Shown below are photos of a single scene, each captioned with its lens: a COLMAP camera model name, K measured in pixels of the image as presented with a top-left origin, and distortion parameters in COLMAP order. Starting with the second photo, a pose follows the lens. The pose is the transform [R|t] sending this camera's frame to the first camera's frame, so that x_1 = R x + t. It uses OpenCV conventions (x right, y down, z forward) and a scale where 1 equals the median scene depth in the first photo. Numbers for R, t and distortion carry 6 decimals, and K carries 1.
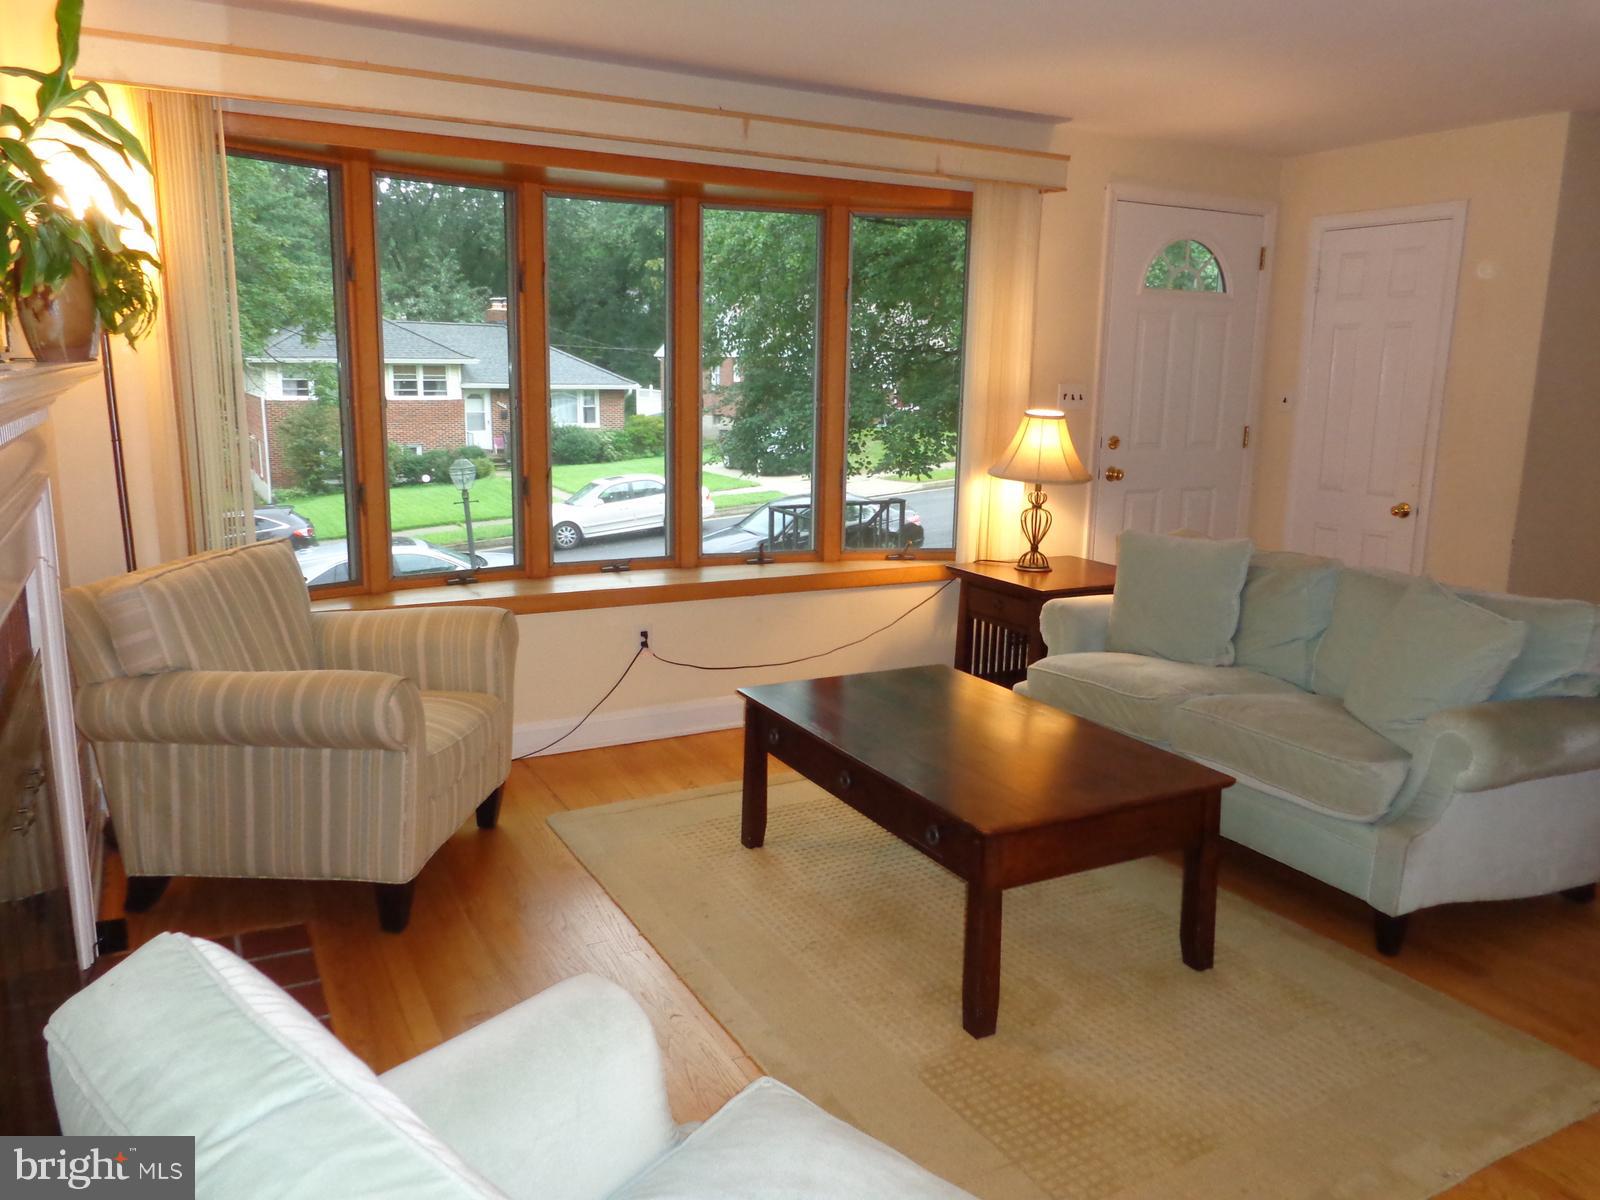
lens RADIAL K [[1187.6, 0, 795.0], [0, 1187.6, 598.9], [0, 0, 1]] dist [-0.004938, 0.004376]
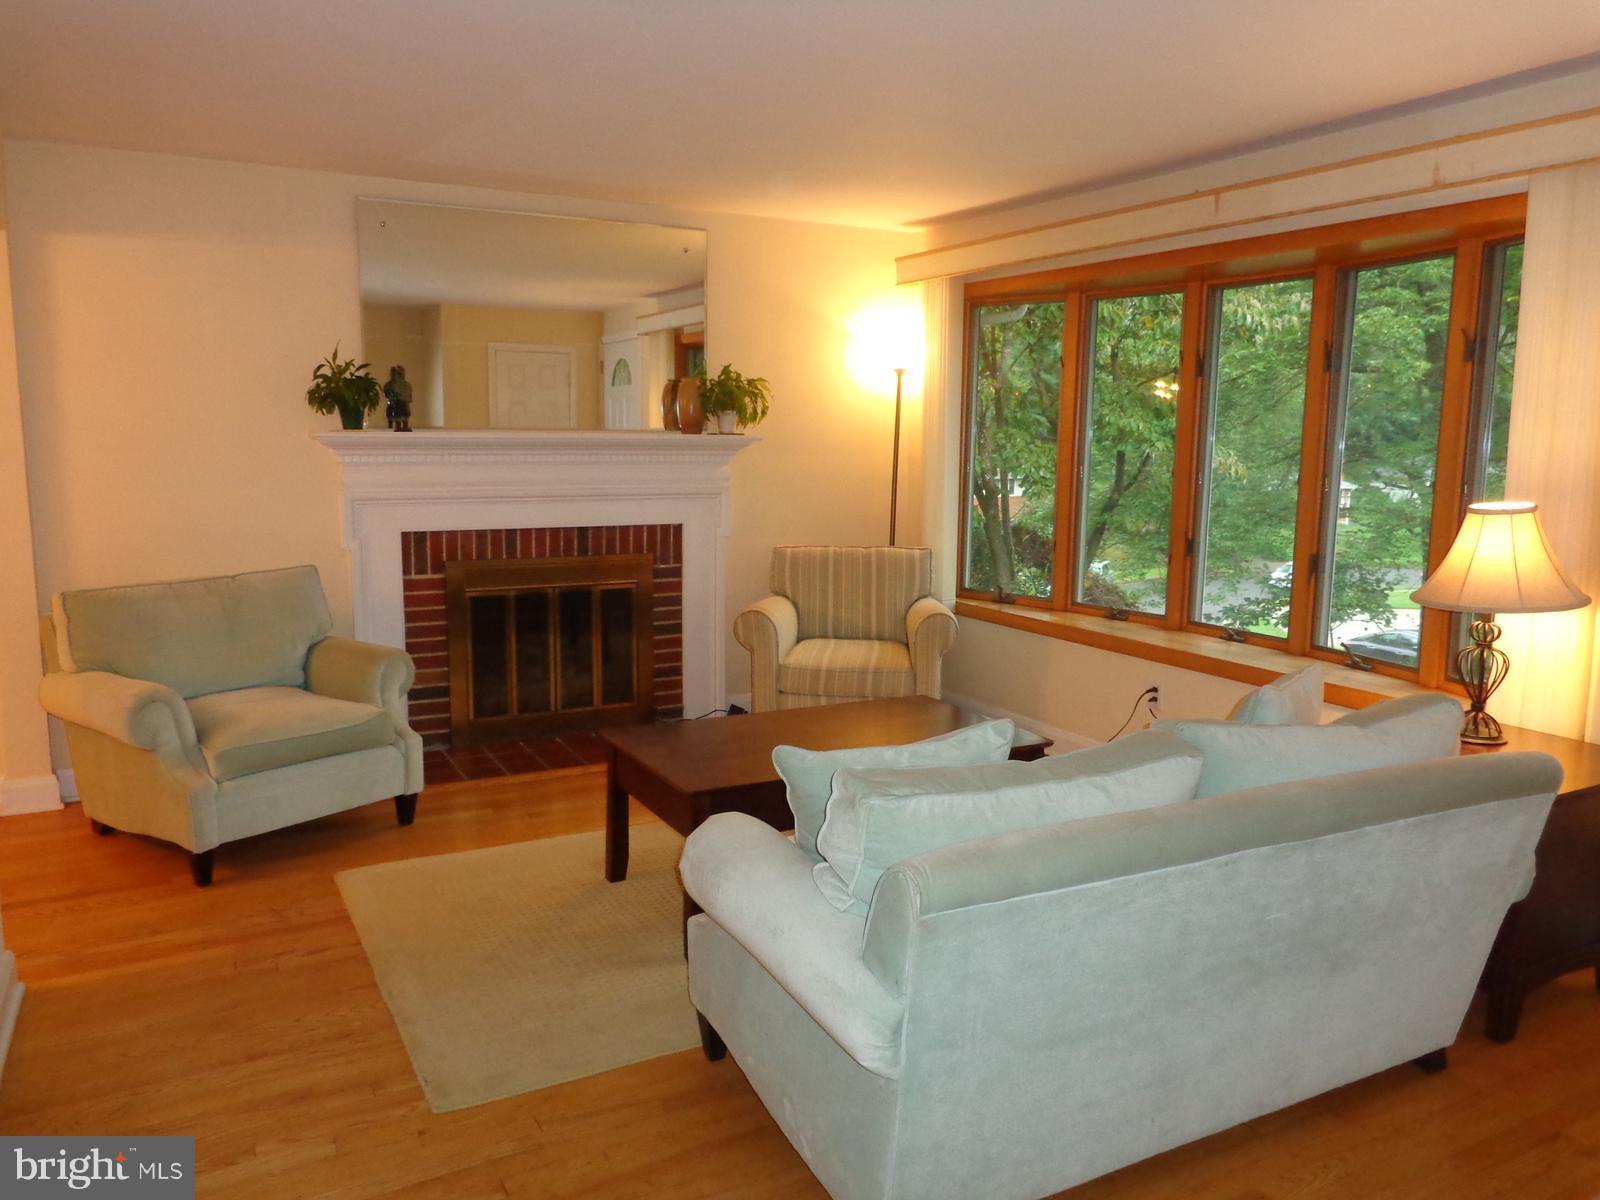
lens RADIAL K [[1187.6, 0, 794.9], [0, 1187.6, 604.5], [0, 0, 1]] dist [-0.004938, 0.004376]
pose [[0.023055, 0.127198, -0.991609, 0.915722], [-0.192638, 0.973850, 0.120441, -0.109041], [0.980999, 0.188245, 0.046955, 0.616483]]
